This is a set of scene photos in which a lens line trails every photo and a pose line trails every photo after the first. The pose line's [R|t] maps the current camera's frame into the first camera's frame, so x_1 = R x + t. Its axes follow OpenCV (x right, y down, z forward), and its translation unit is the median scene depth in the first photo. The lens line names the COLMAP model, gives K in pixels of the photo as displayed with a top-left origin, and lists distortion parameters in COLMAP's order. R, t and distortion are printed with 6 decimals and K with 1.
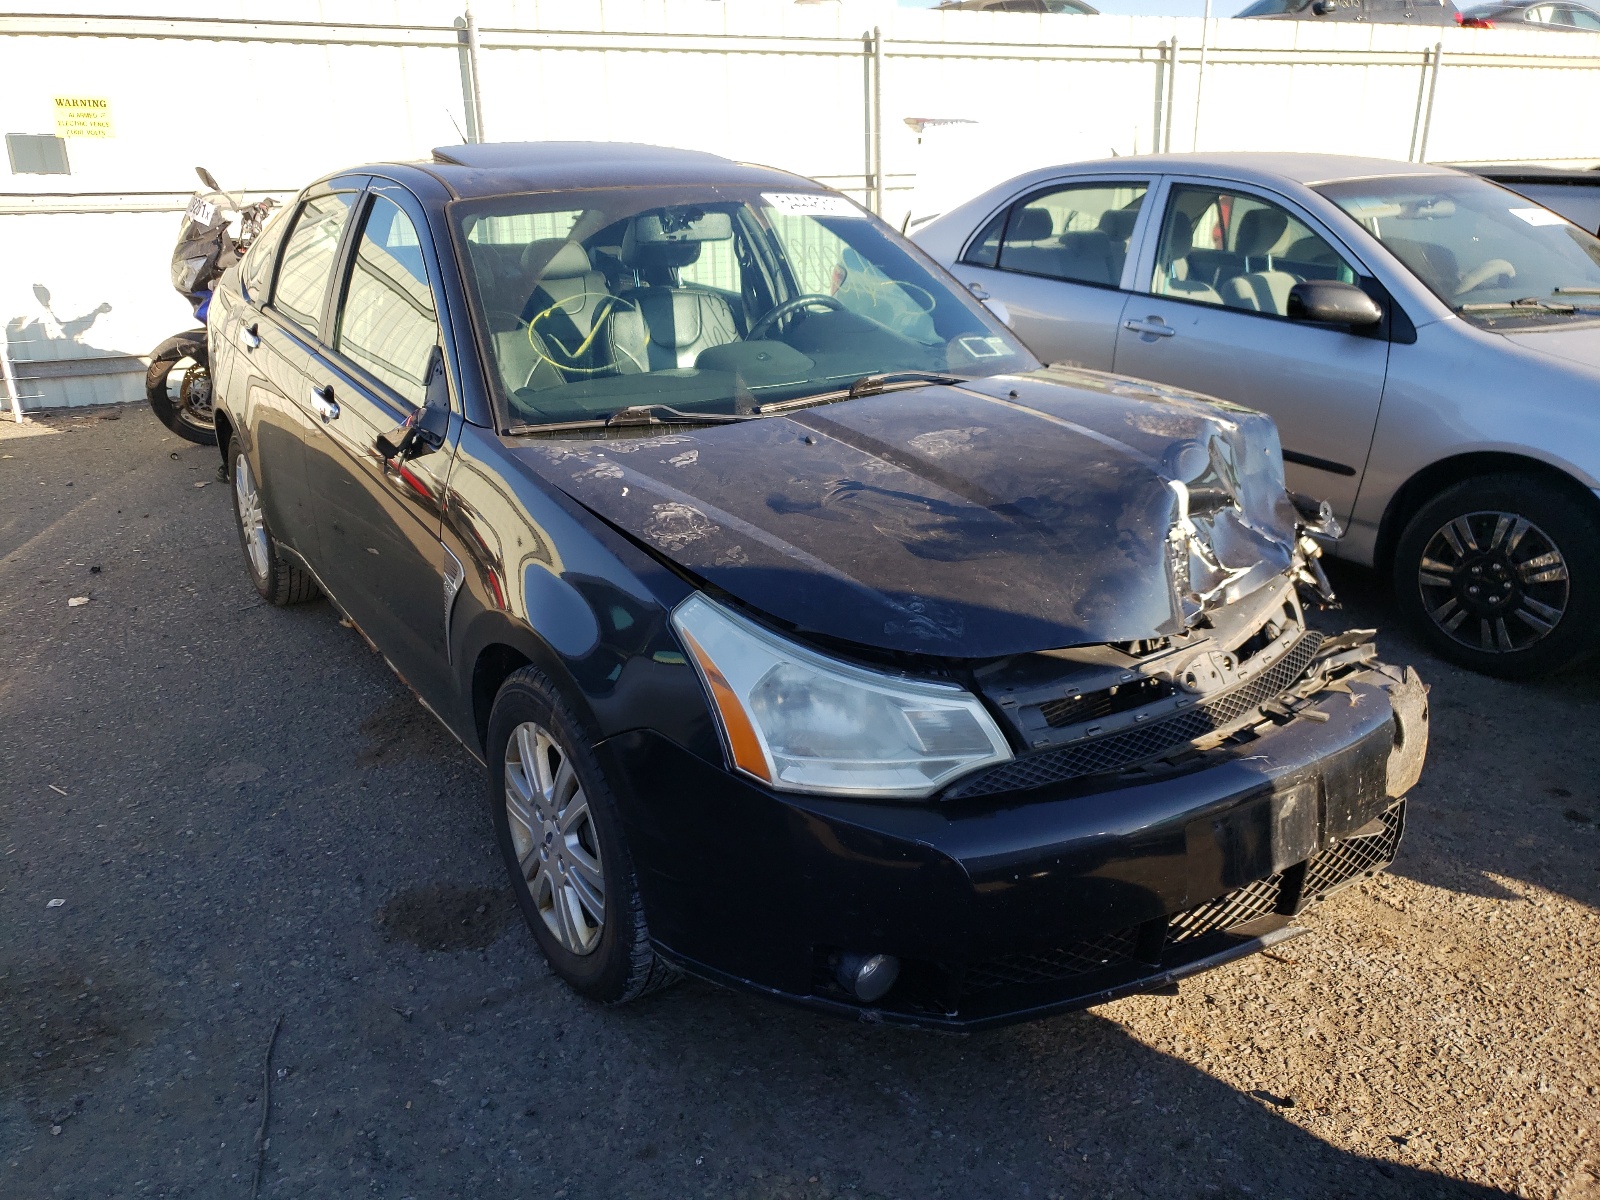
lens RADIAL K [[1265.2, 0, 800.0], [0, 1265.2, 600.0], [0, 0, 1]] dist [0.022825, -0.006123]
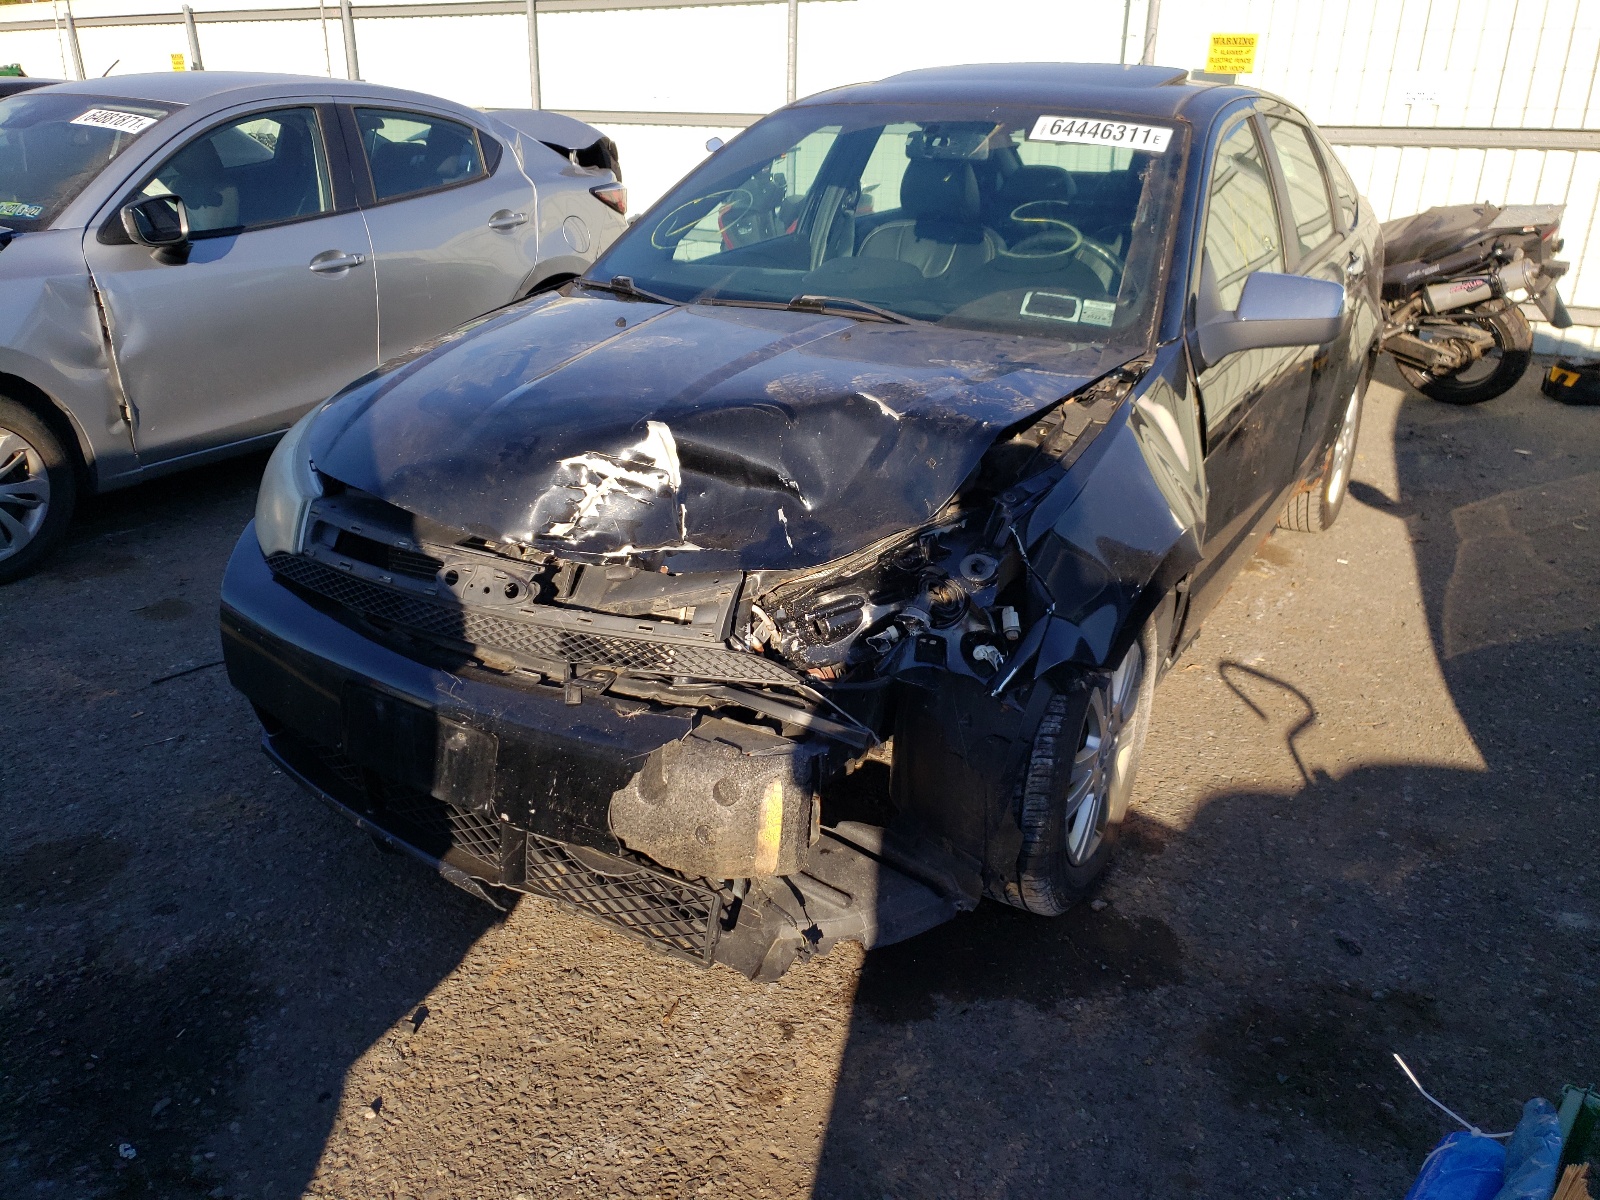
lens RADIAL K [[1256.5, 0, 800.0], [0, 1256.5, 600.0], [0, 0, 1]] dist [0.079449, -0.163713]
pose [[0.427243, 0.355946, -0.831123, 0.973554], [-0.328240, 0.917591, 0.224244, -0.180797], [0.842450, 0.177002, 0.508870, 0.559363]]
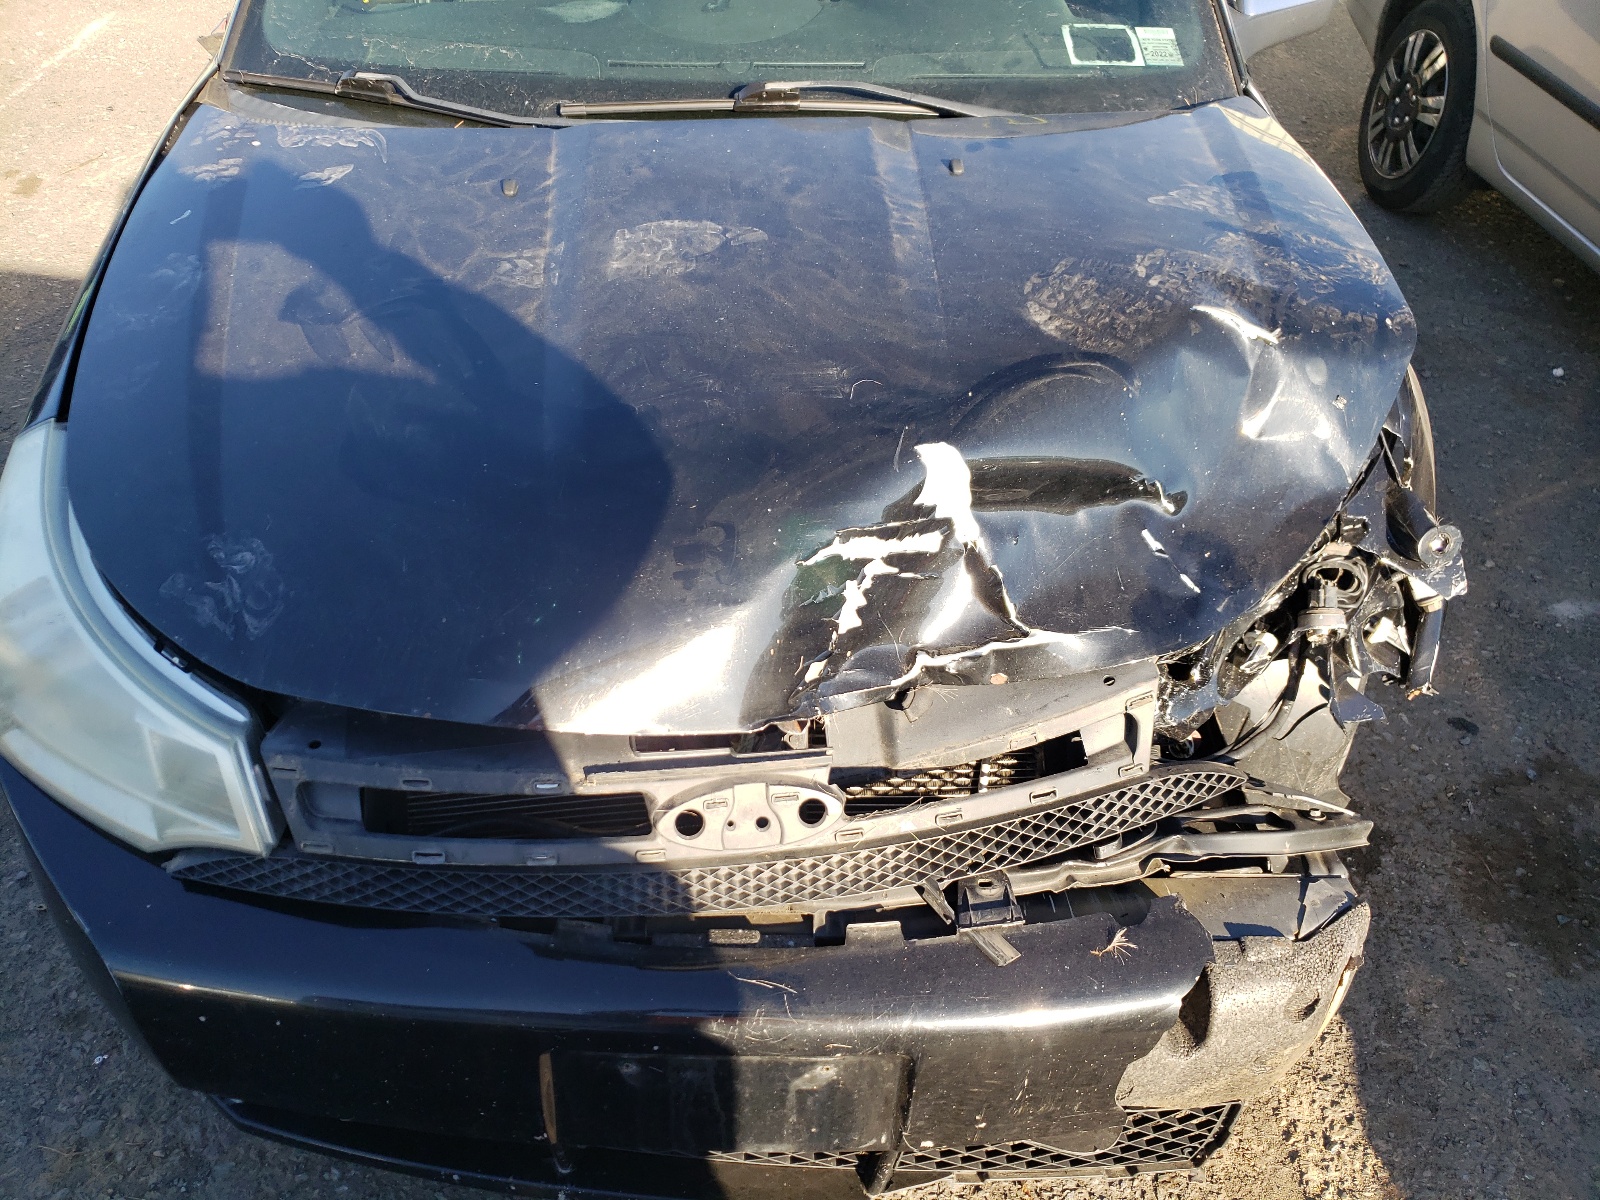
lens RADIAL K [[1230.2, 0, 797.6], [0, 1230.2, 644.1], [0, 0, 1]] dist [0.073084, -0.052156]
pose [[0.840153, 0.368774, -0.397680, 0.412474], [-0.205097, 0.894833, 0.396495, -0.179162], [0.502074, -0.251554, 0.827431, 0.456960]]
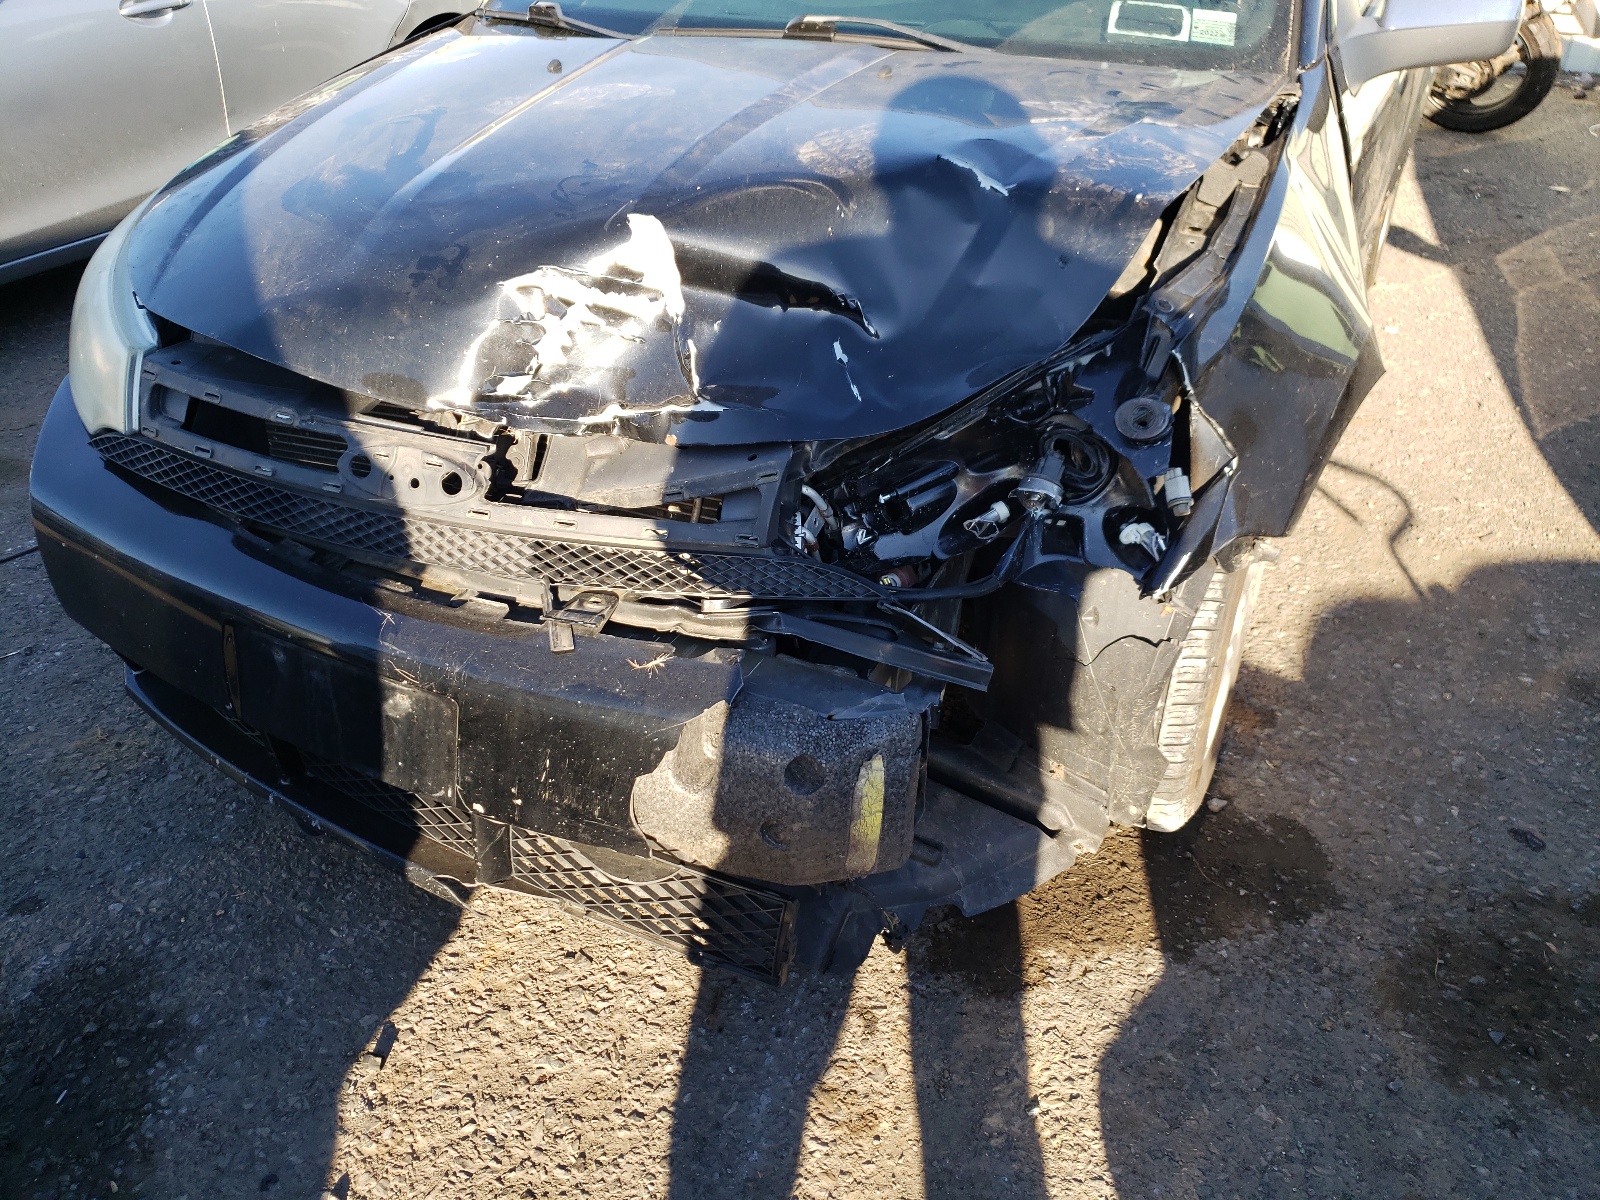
lens RADIAL K [[1265.2, 0, 800.0], [0, 1265.2, 600.0], [0, 0, 1]] dist [0.022825, -0.006123]
pose [[0.501690, 0.469028, -0.726856, 0.742645], [-0.293798, 0.882689, 0.366800, -0.150669], [0.813628, 0.029529, 0.580636, 0.612396]]
